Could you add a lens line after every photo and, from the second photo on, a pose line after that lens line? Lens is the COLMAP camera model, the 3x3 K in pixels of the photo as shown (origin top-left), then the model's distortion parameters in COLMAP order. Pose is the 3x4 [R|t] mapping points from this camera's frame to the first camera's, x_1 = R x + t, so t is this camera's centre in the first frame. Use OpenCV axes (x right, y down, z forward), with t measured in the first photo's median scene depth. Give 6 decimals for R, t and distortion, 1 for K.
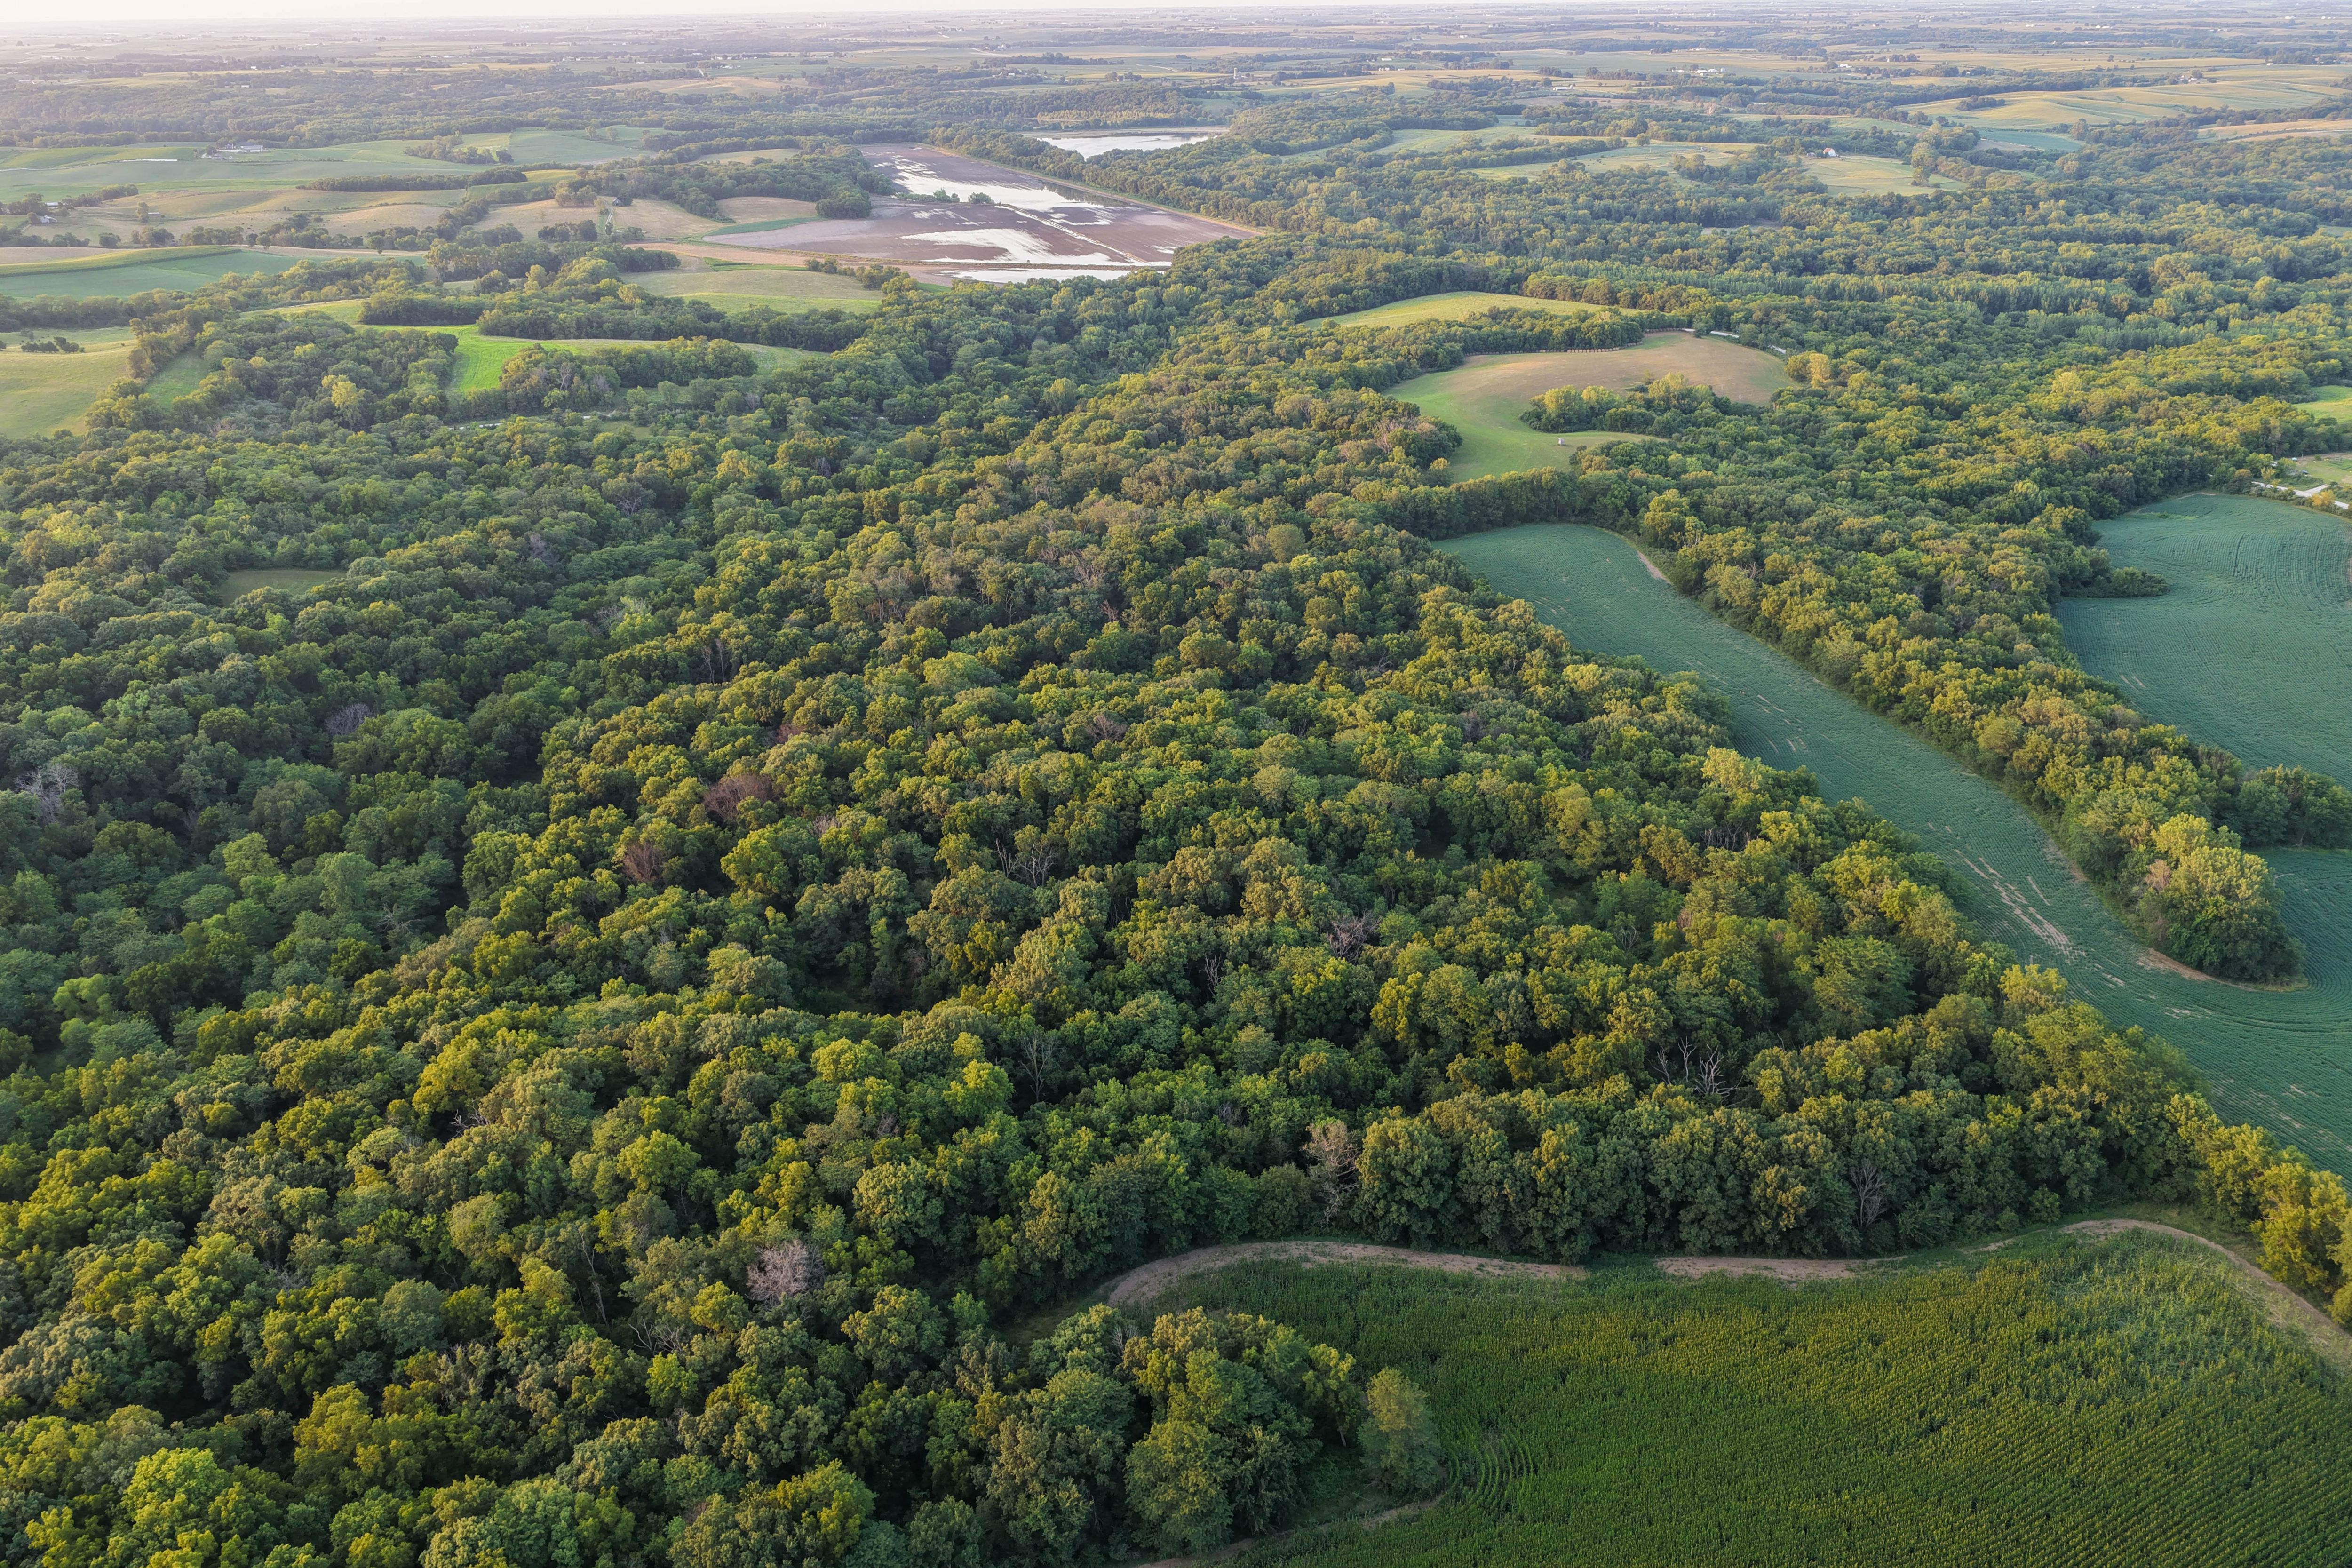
lens RADIAL K [[2276.2, 0, 1176.0], [0, 2276.2, 784.0], [0, 0, 1]] dist [-0.016045, 0.071543]
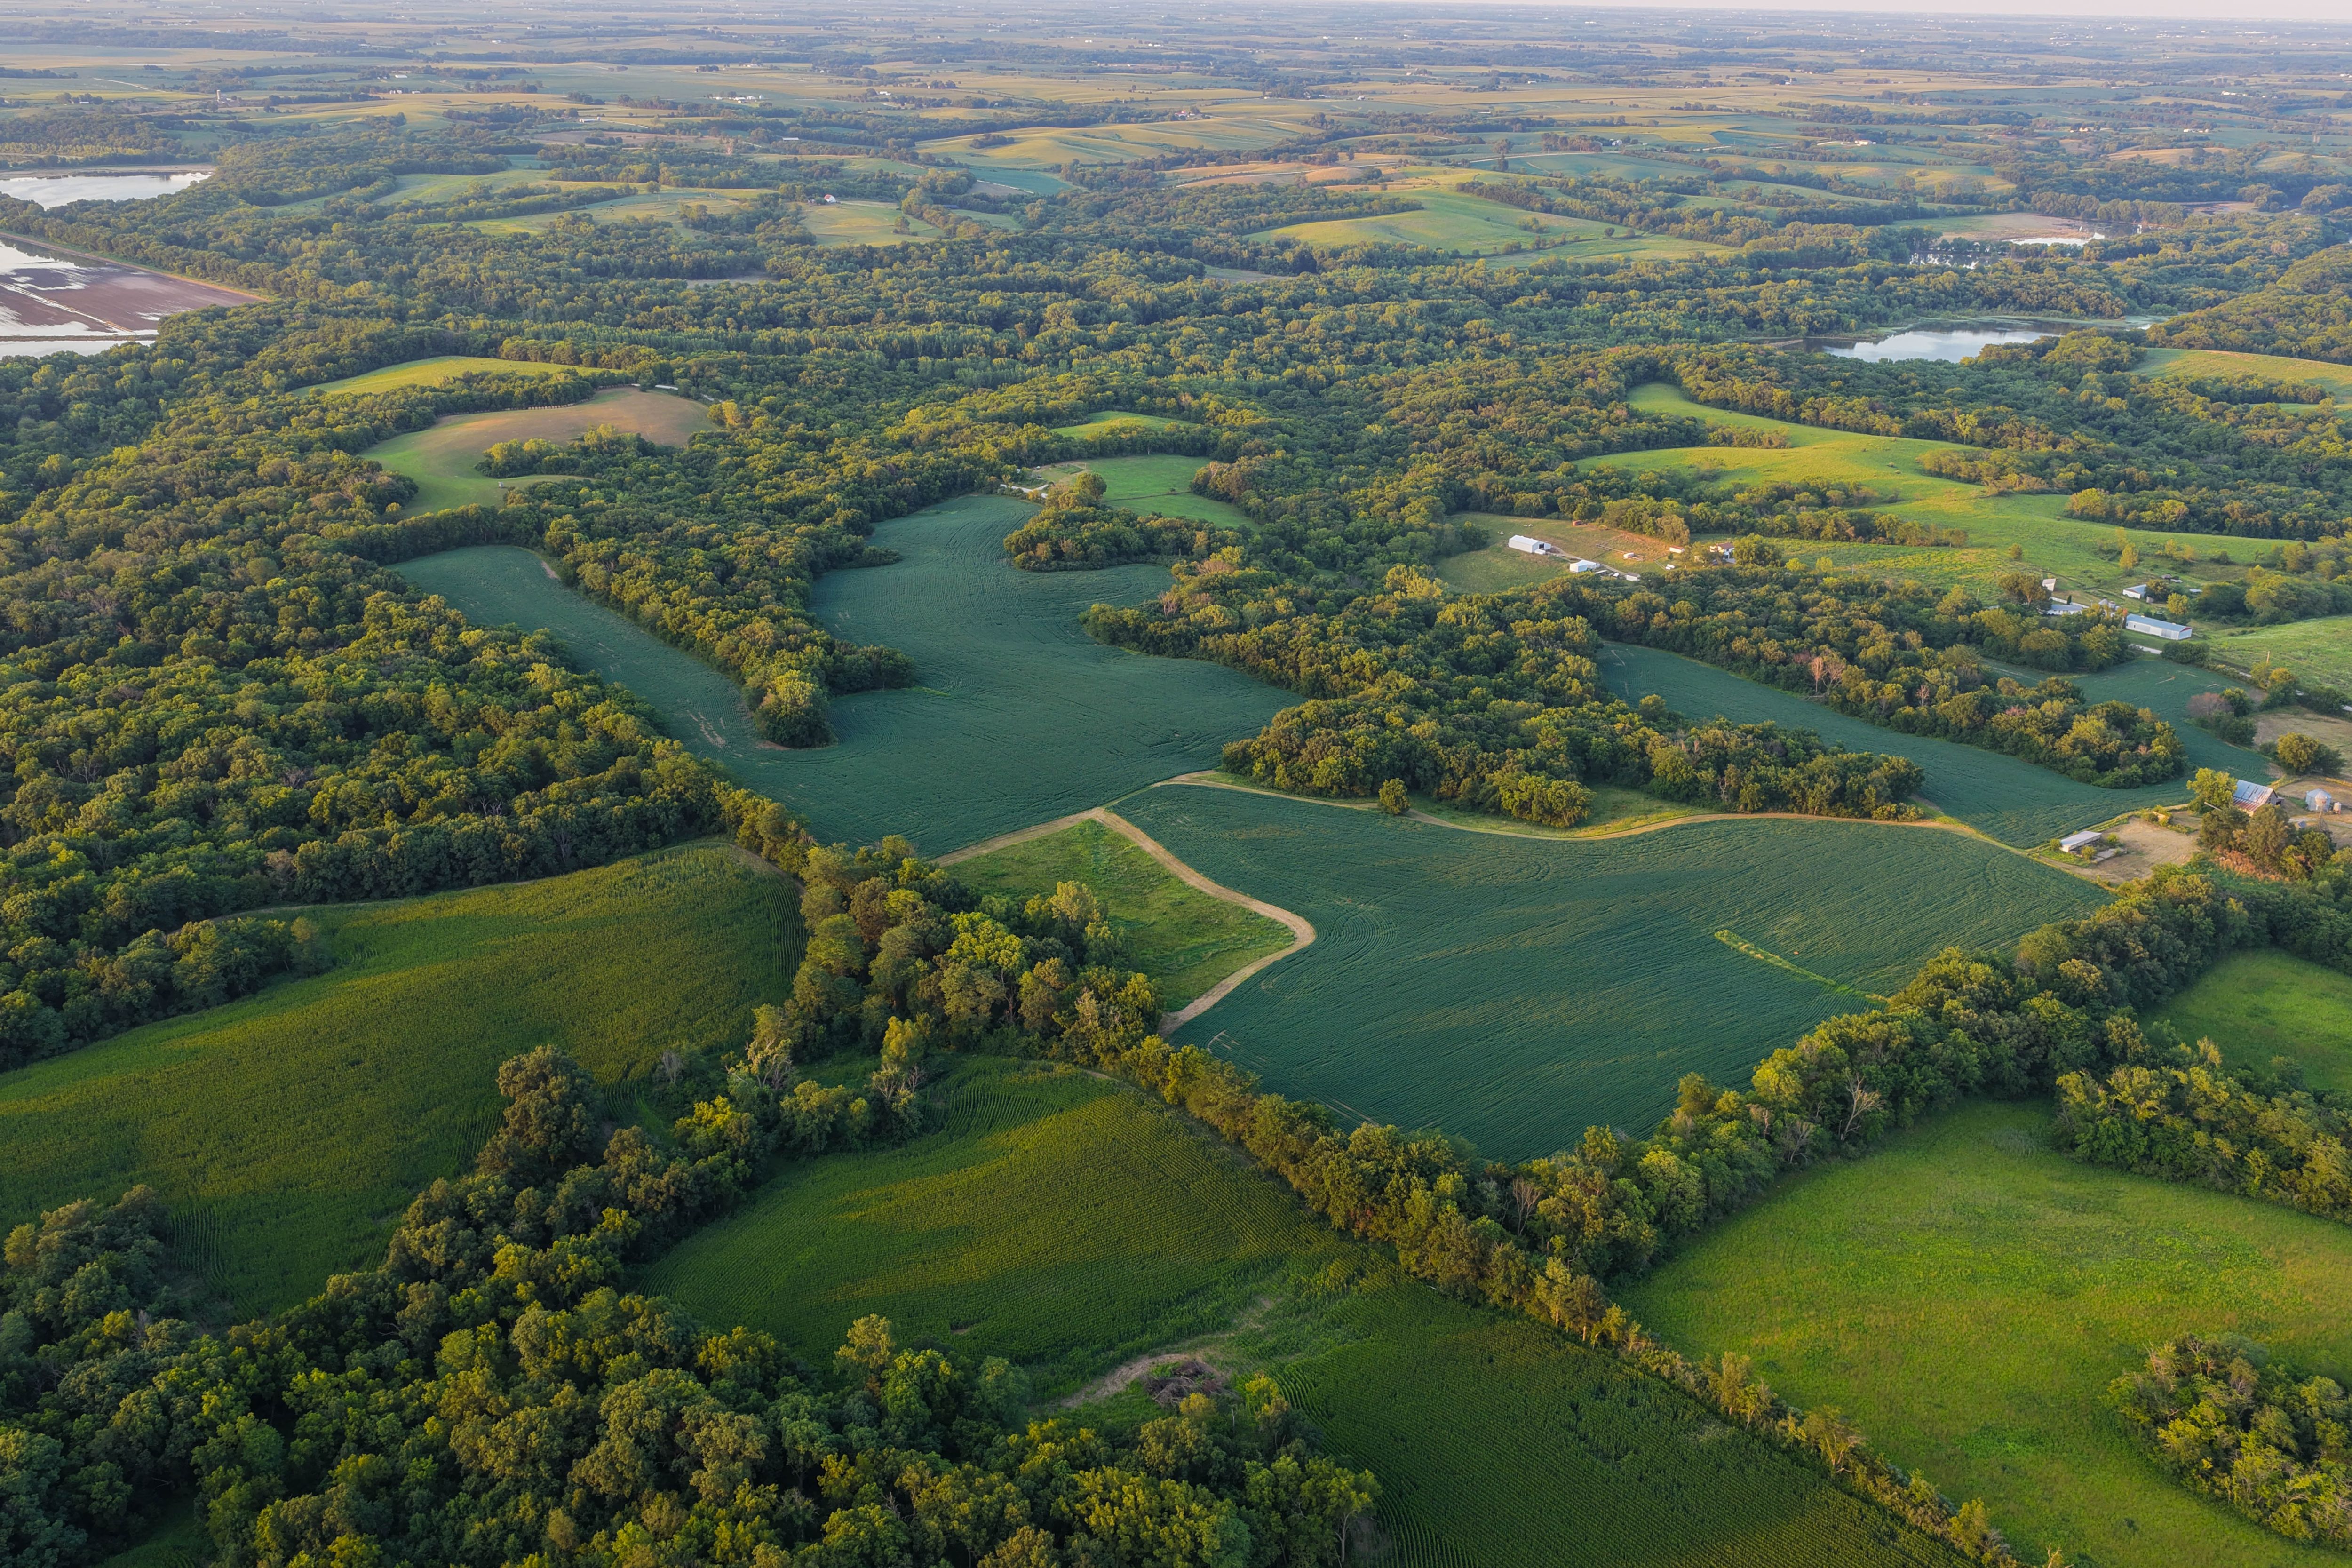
lens RADIAL K [[2276.2, 0, 1176.0], [0, 2276.2, 784.0], [0, 0, 1]] dist [-0.016045, 0.071543]
pose [[0.917069, -0.108227, 0.383760, 0.011543], [0.114829, 0.993369, 0.005739, 0.059959], [-0.381836, 0.038804, 0.923415, -0.360982]]
